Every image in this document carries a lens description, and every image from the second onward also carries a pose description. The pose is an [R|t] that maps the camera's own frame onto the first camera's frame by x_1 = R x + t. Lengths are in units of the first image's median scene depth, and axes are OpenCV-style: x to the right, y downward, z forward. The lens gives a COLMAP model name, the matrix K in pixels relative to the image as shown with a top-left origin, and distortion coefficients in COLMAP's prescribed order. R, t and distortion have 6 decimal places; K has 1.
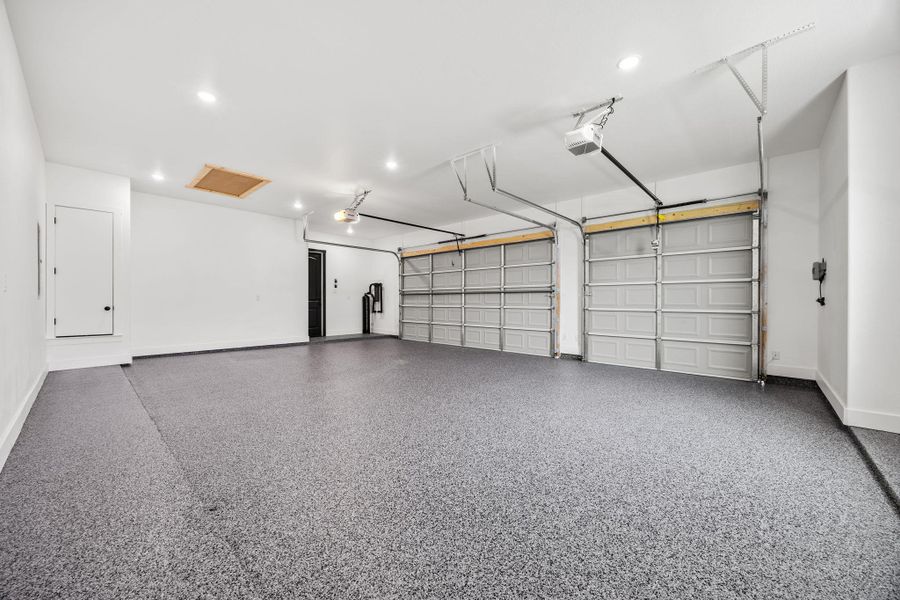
lens RADIAL K [[346.6, 0, 451.0], [0, 346.6, 298.6], [0, 0, 1]] dist [-0.000371, -0.000029]
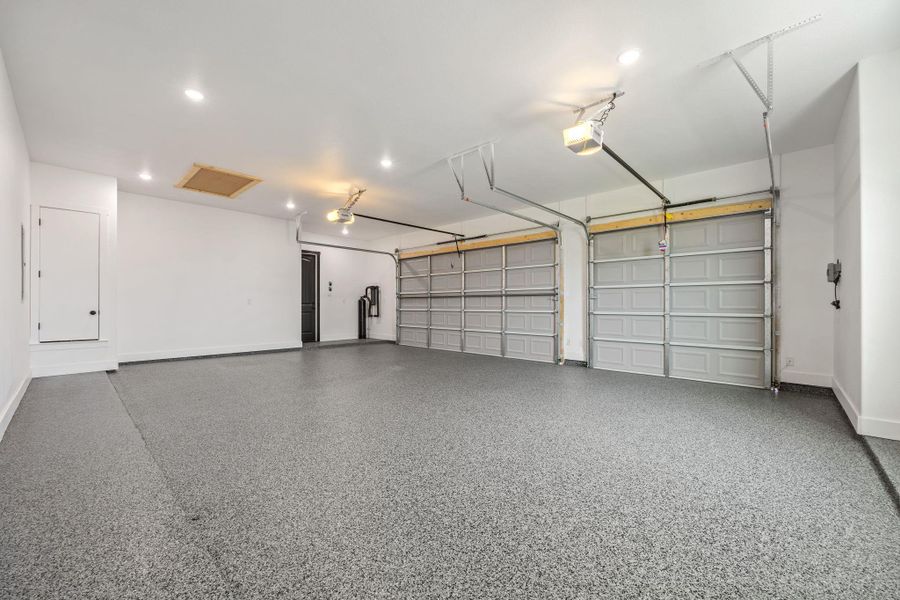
lens RADIAL K [[364.3, 0, 450.0], [0, 364.3, 300.0], [0, 0, 1]] dist [-0.000321, -0.000029]
pose [[0.999958, -0.001331, -0.009101, 0.020301], [0.001278, 0.999982, -0.005833, 0.000044], [0.009109, 0.005821, 0.999942, -0.010776]]
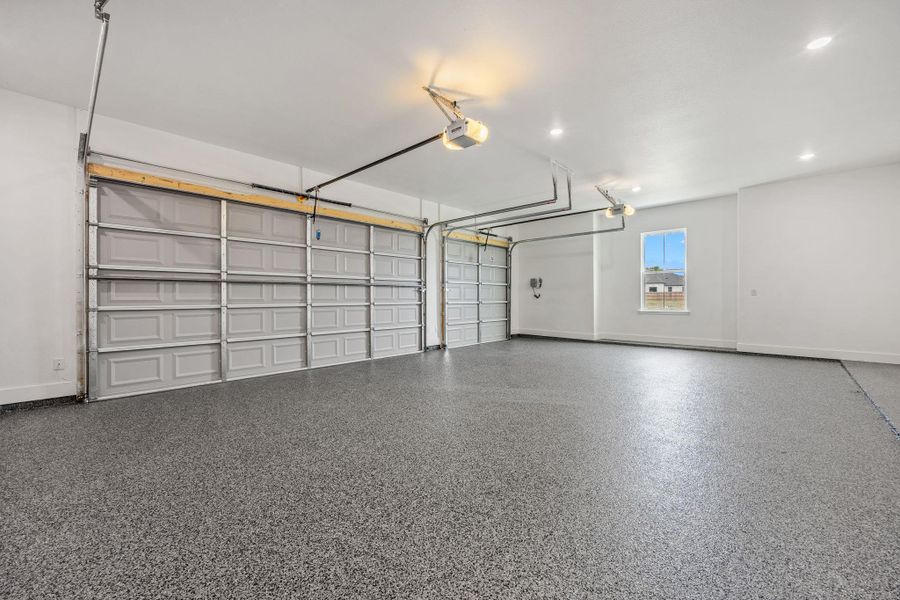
lens RADIAL K [[364.3, 0, 450.0], [0, 364.3, 300.0], [0, 0, 1]] dist [-0.000321, -0.000029]
pose [[0.011013, -0.007201, 0.999913, -1.517496], [-0.007568, 0.999945, 0.007285, 0.017986], [-0.999911, -0.007648, 0.010958, 1.800996]]
